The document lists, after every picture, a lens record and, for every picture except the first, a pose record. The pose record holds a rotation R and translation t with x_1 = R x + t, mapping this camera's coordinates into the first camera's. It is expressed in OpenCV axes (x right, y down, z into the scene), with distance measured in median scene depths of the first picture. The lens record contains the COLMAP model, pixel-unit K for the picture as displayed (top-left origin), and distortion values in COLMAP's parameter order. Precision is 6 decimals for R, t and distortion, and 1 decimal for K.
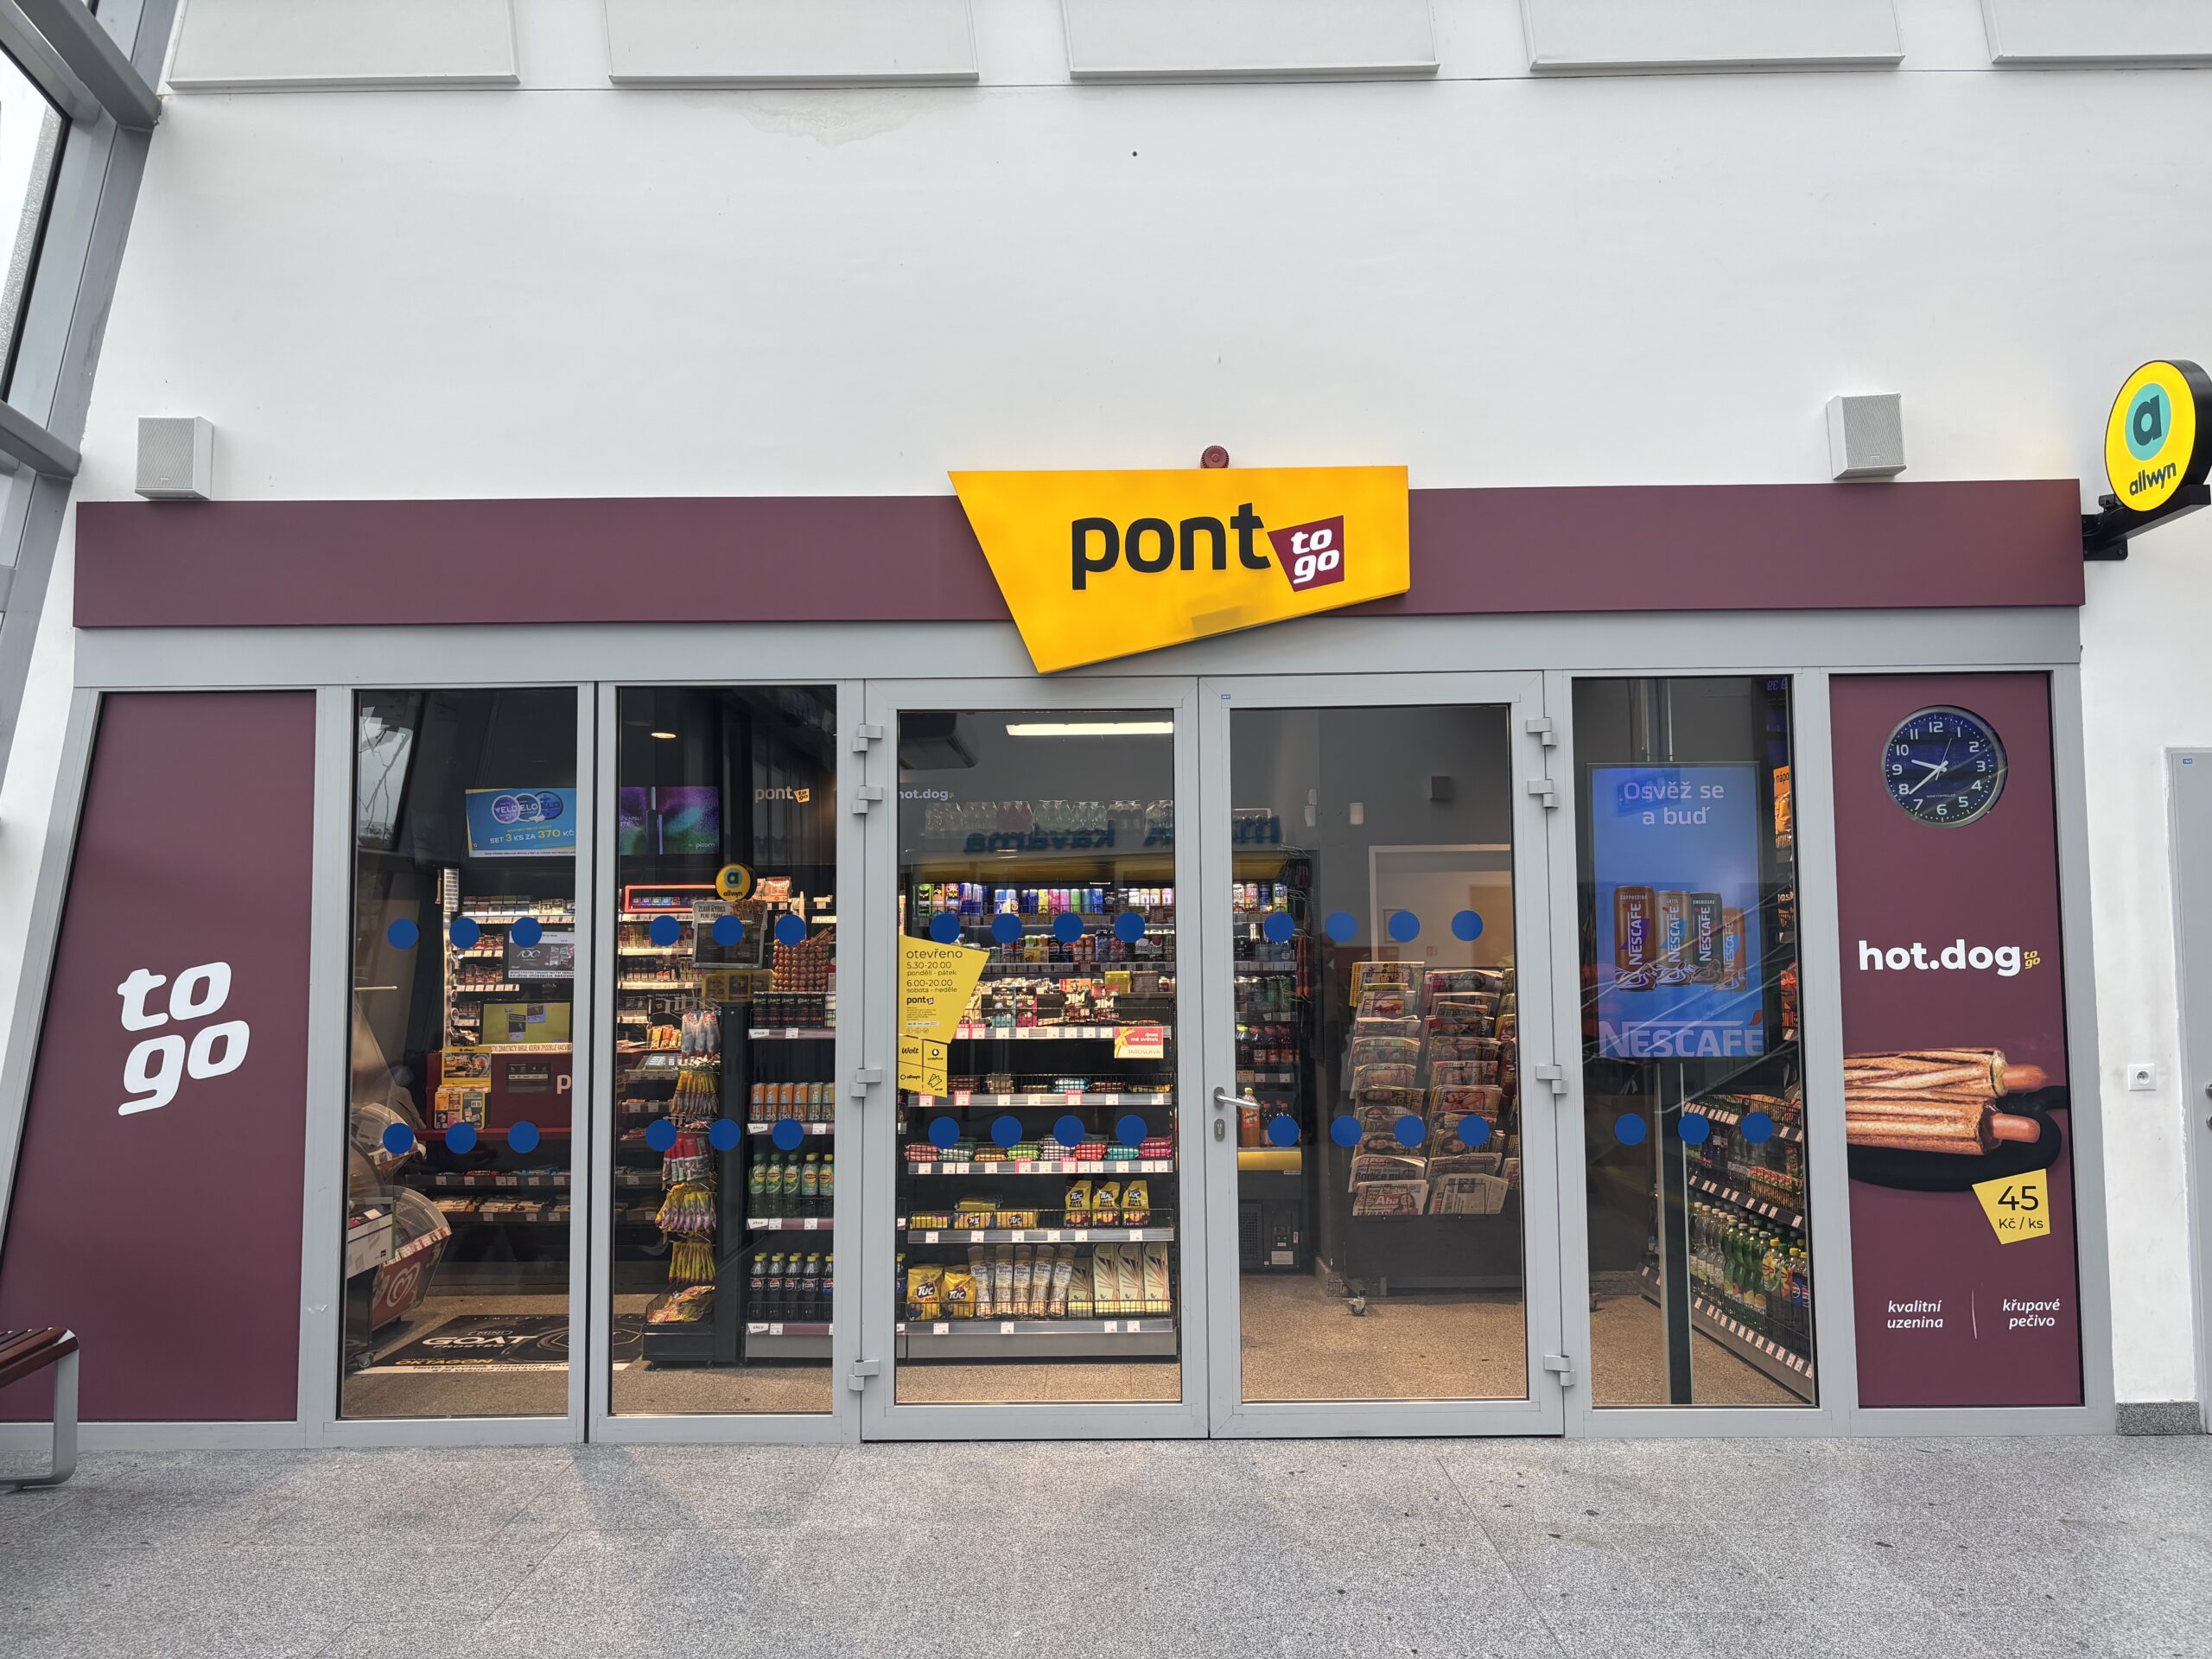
lens RADIAL K [[1700.4, 0, 1097.5], [0, 1700.4, 839.9], [0, 0, 1]] dist [0.029514, 0.003163]
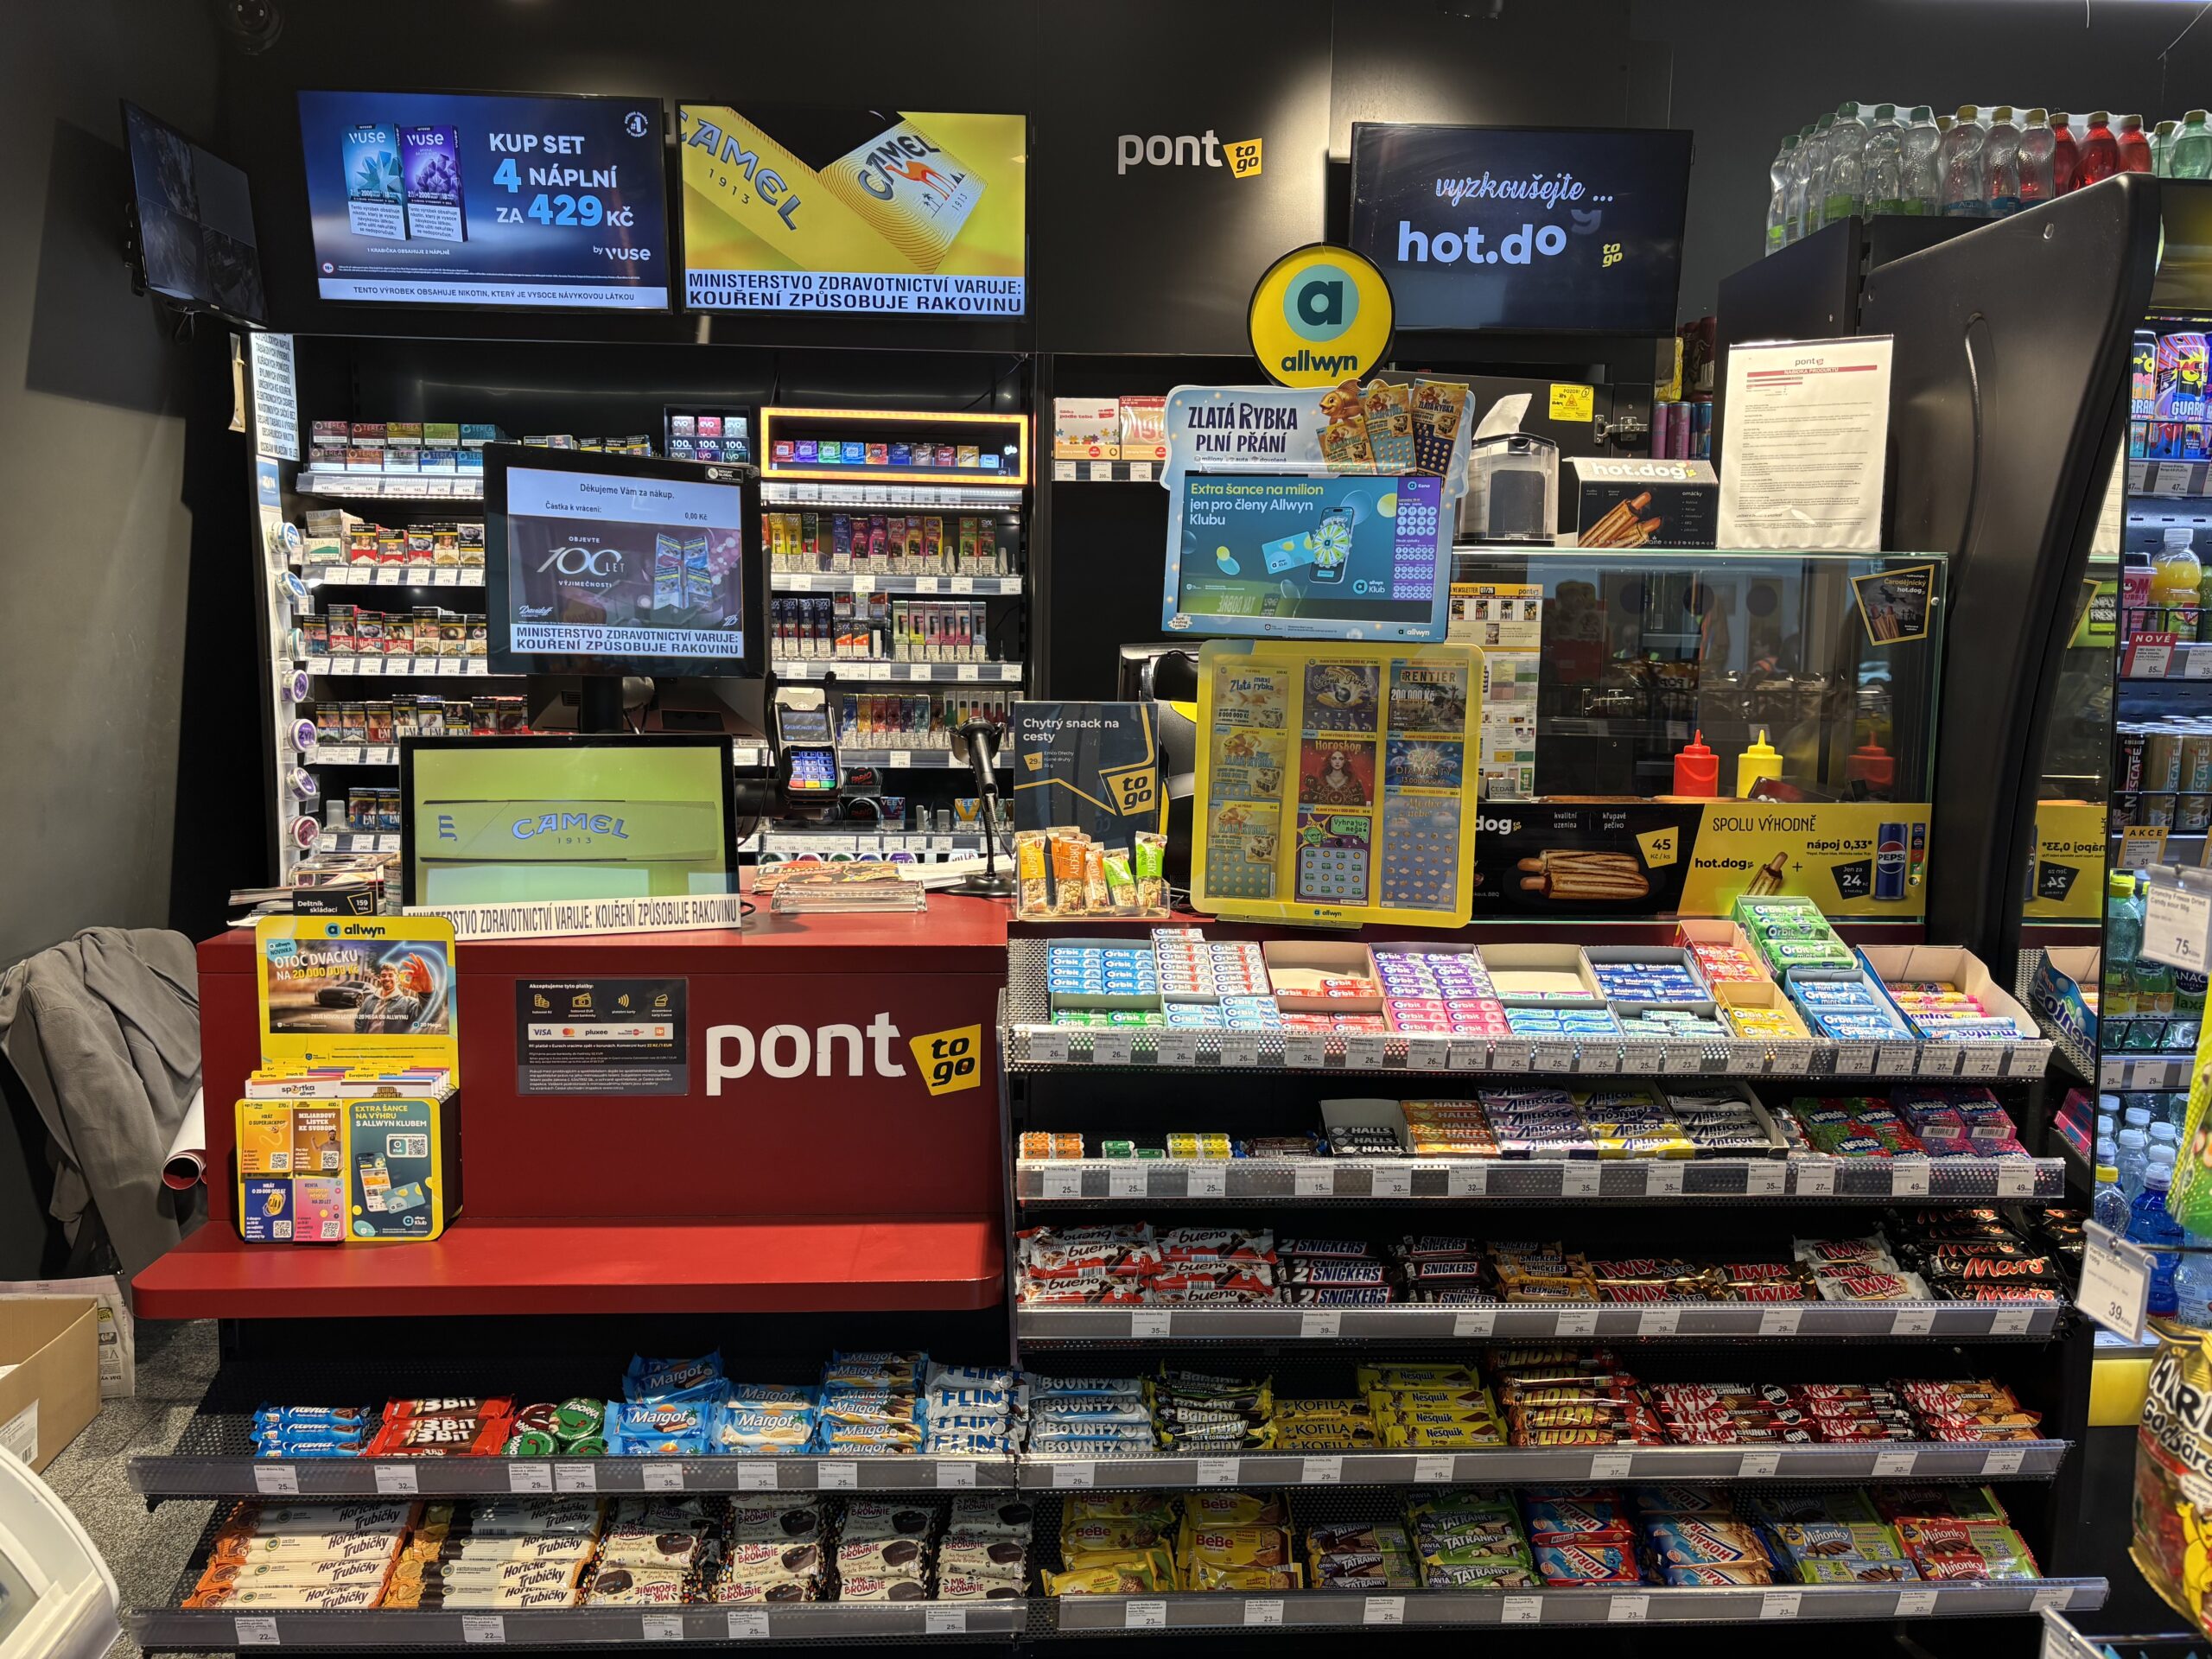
lens RADIAL K [[1700.4, 0, 1110.3], [0, 1700.4, 813.0], [0, 0, 1]] dist [0.029514, 0.003163]
pose [[0.997053, 0.013561, 0.075503, -0.252550], [-0.026826, 0.983744, 0.177560, 0.052065], [-0.071867, -0.179062, 0.981209, 0.679947]]
